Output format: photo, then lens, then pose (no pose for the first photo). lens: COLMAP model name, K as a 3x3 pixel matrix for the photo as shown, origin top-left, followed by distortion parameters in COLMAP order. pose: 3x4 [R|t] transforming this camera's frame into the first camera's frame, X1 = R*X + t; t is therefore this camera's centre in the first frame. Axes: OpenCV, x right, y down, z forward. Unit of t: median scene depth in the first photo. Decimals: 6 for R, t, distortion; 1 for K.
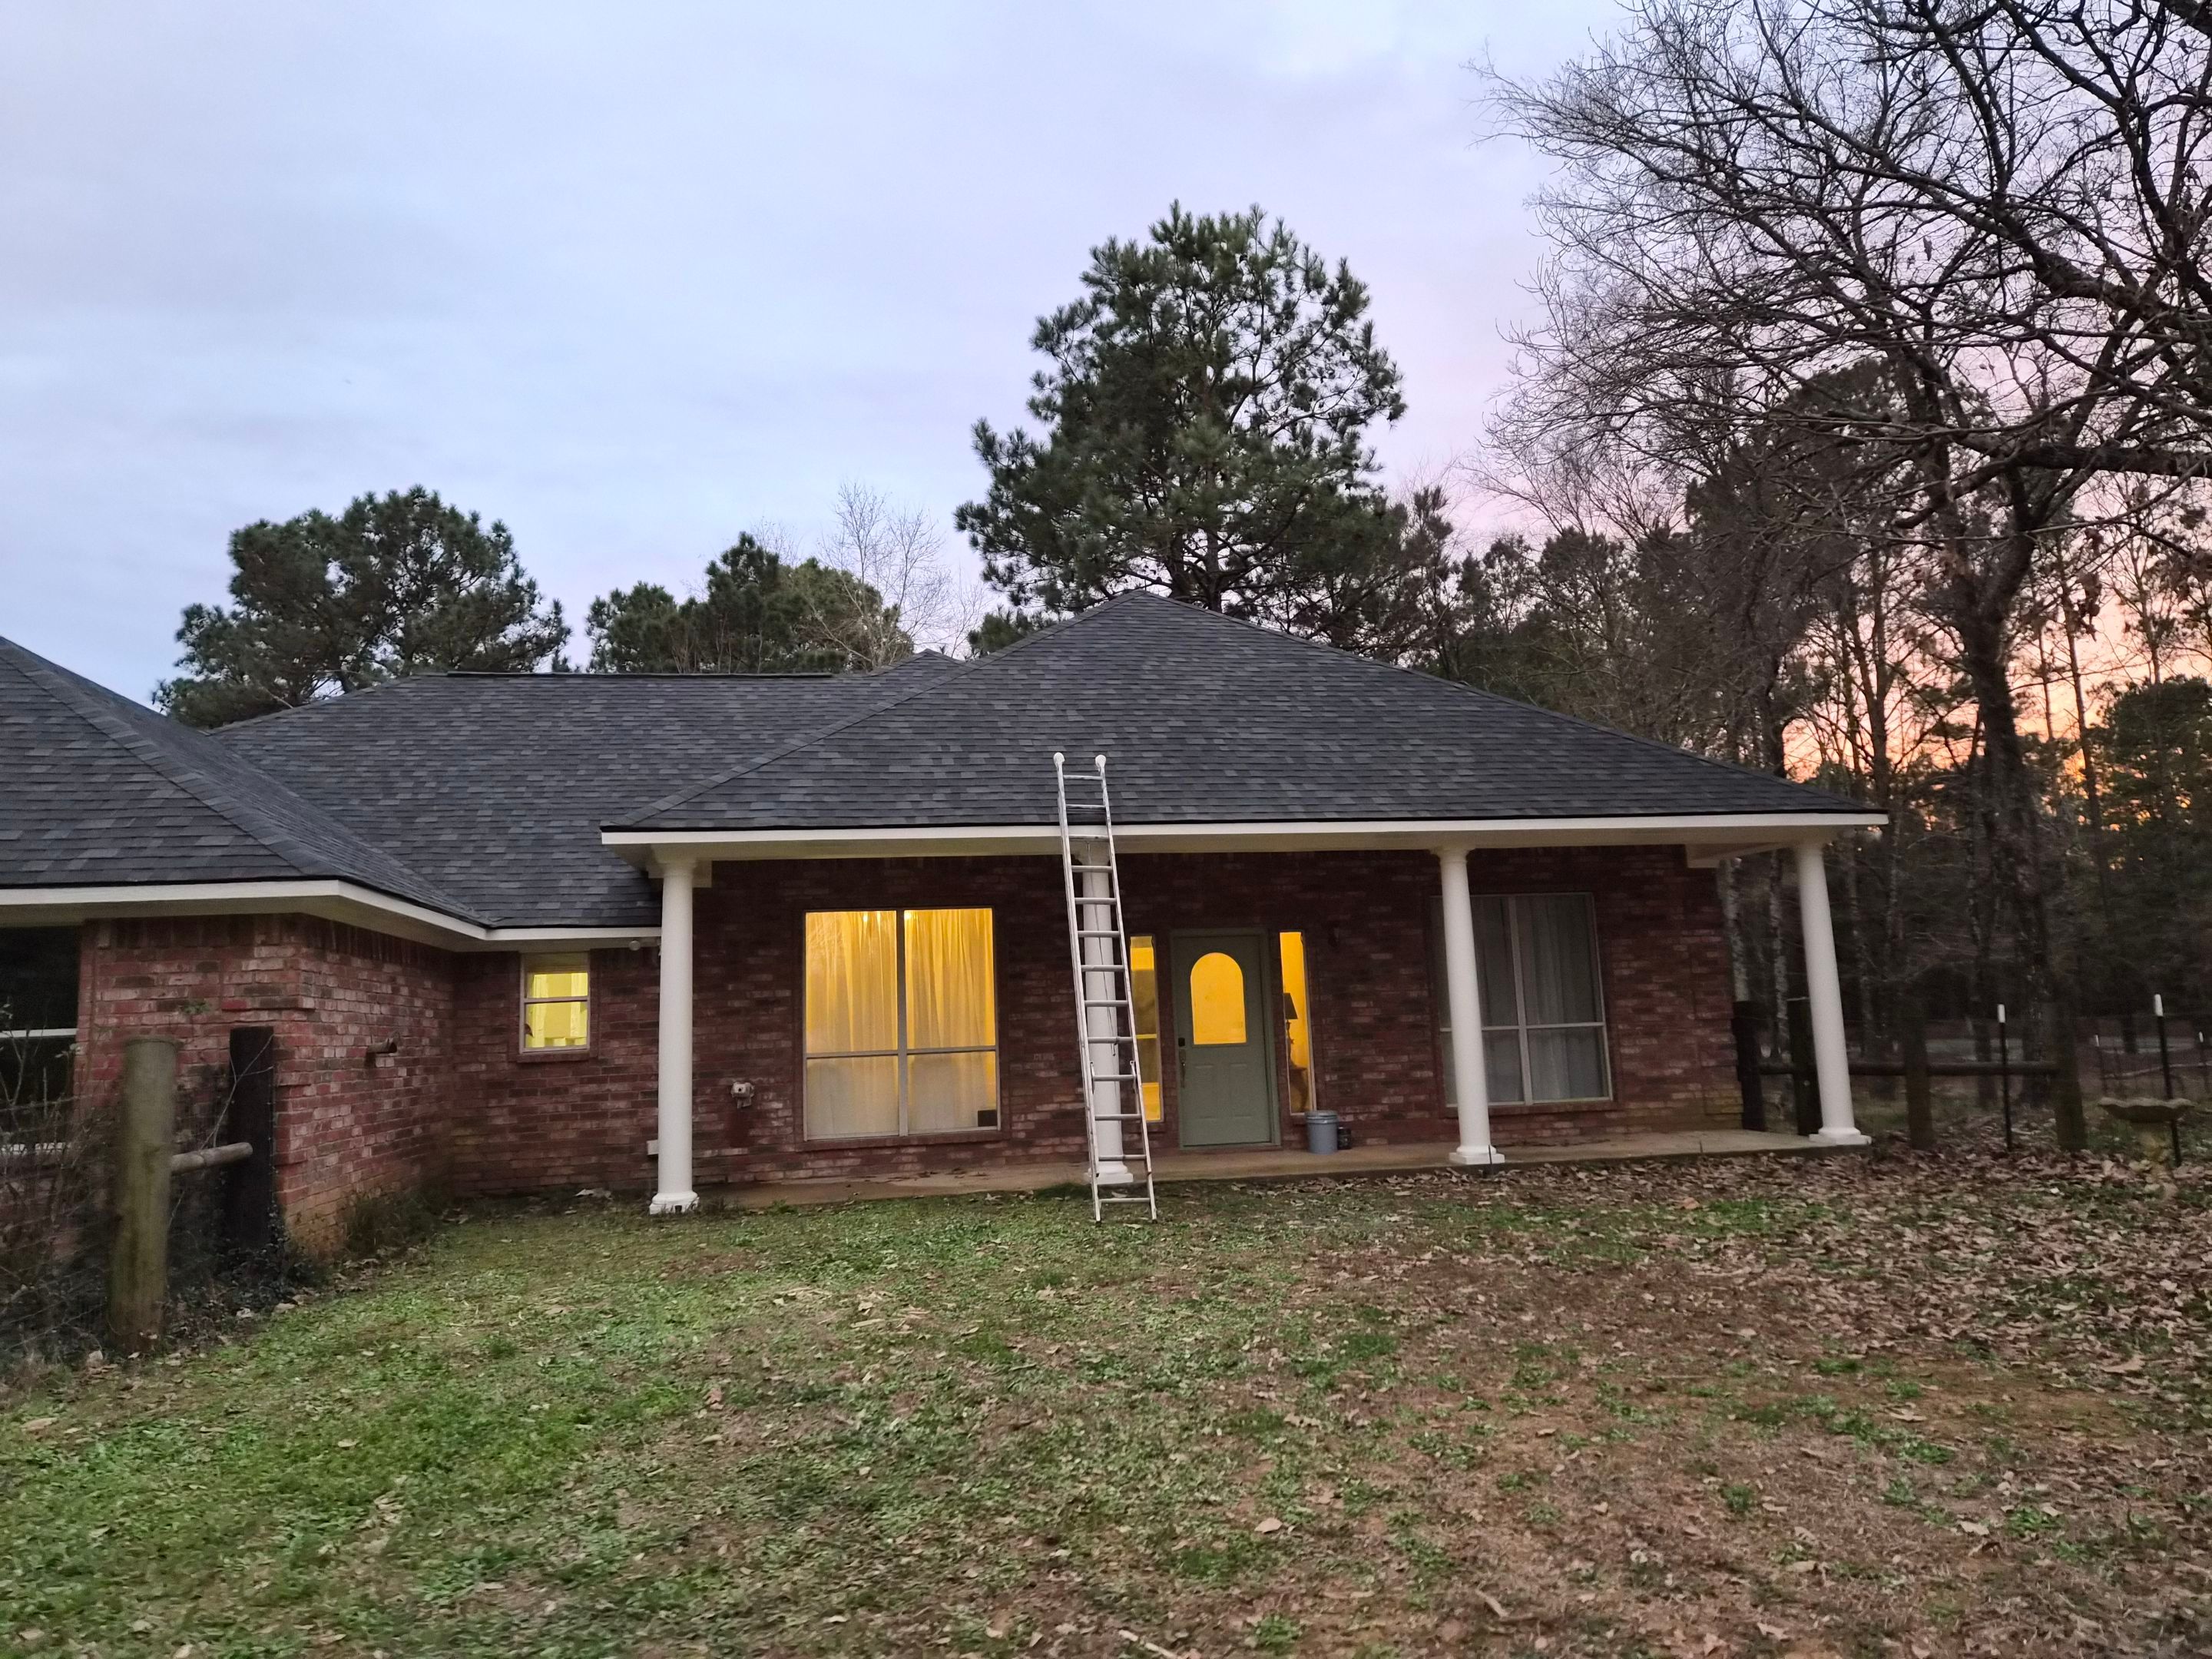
lens RADIAL K [[1369.3, 0, 1106.0], [0, 1369.3, 829.5], [0, 0, 1]] dist [0.019485, 0.000154]
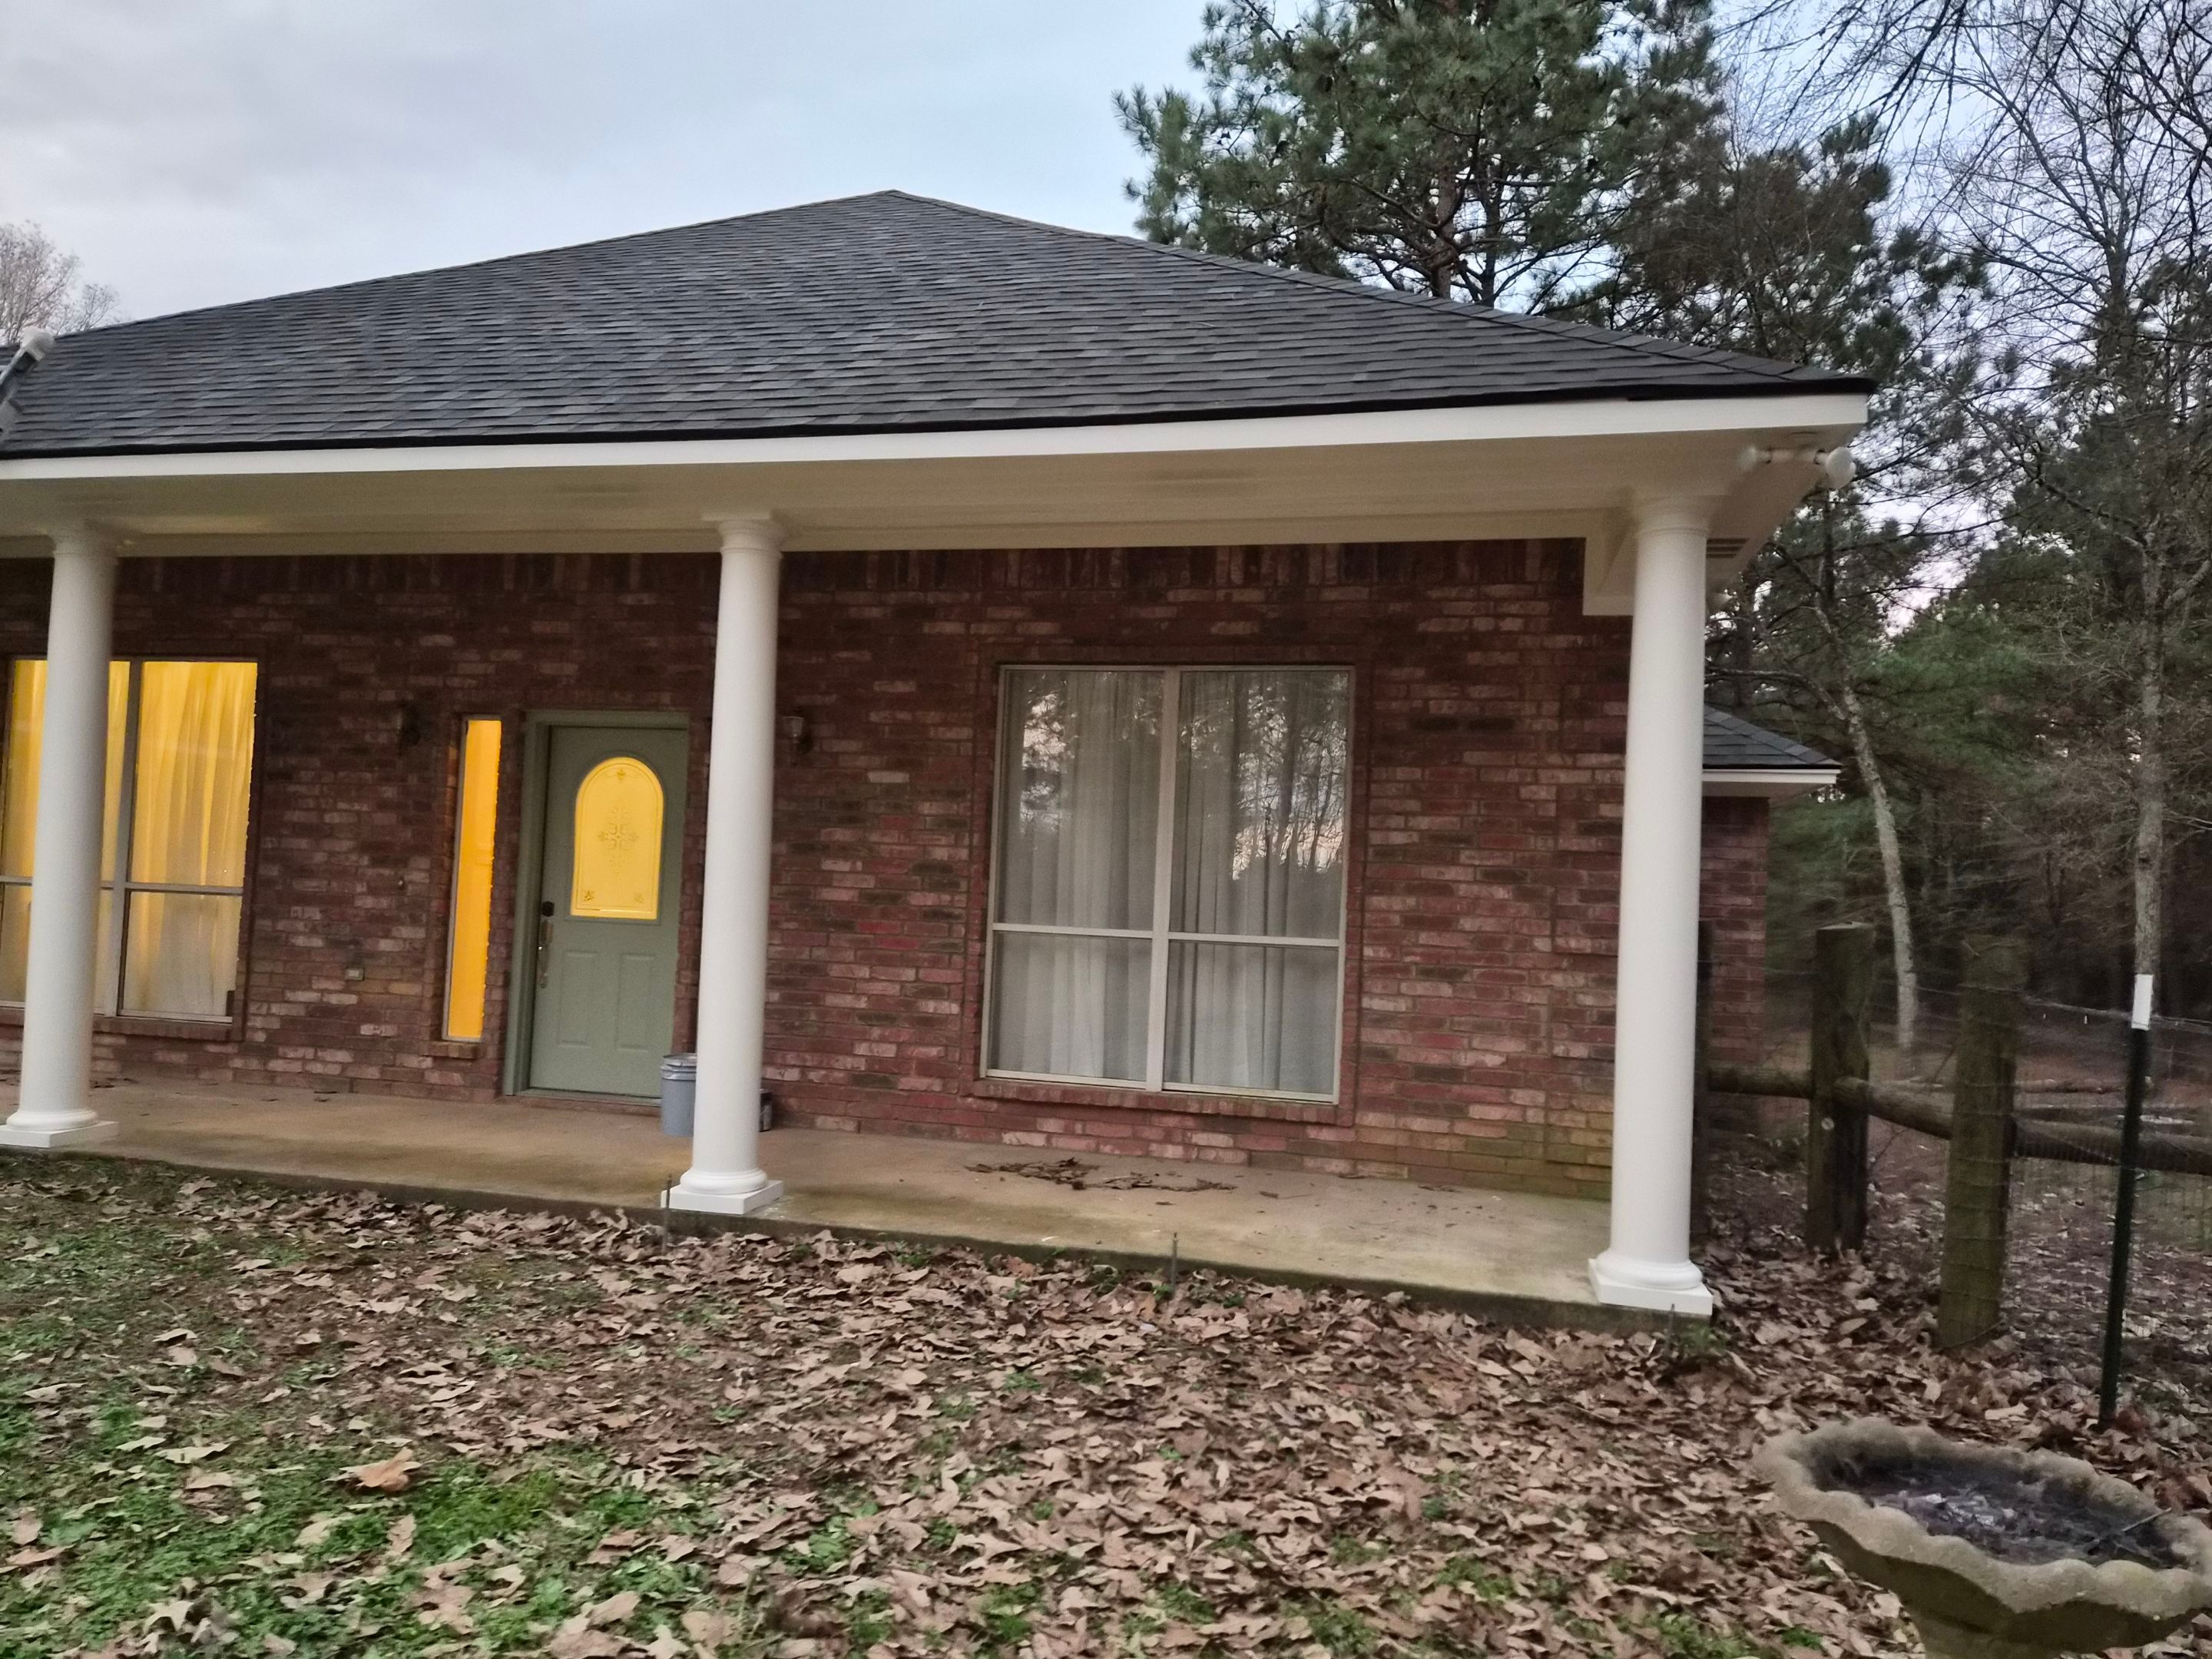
lens RADIAL K [[1446.6, 0, 1106.0], [0, 1446.6, 829.5], [0, 0, 1]] dist [0.011122, 0.001733]
pose [[0.918750, 0.057249, -0.390667, 0.487113], [-0.020159, 0.994944, 0.098390, 0.055974], [0.394324, -0.082521, 0.915259, 0.522183]]
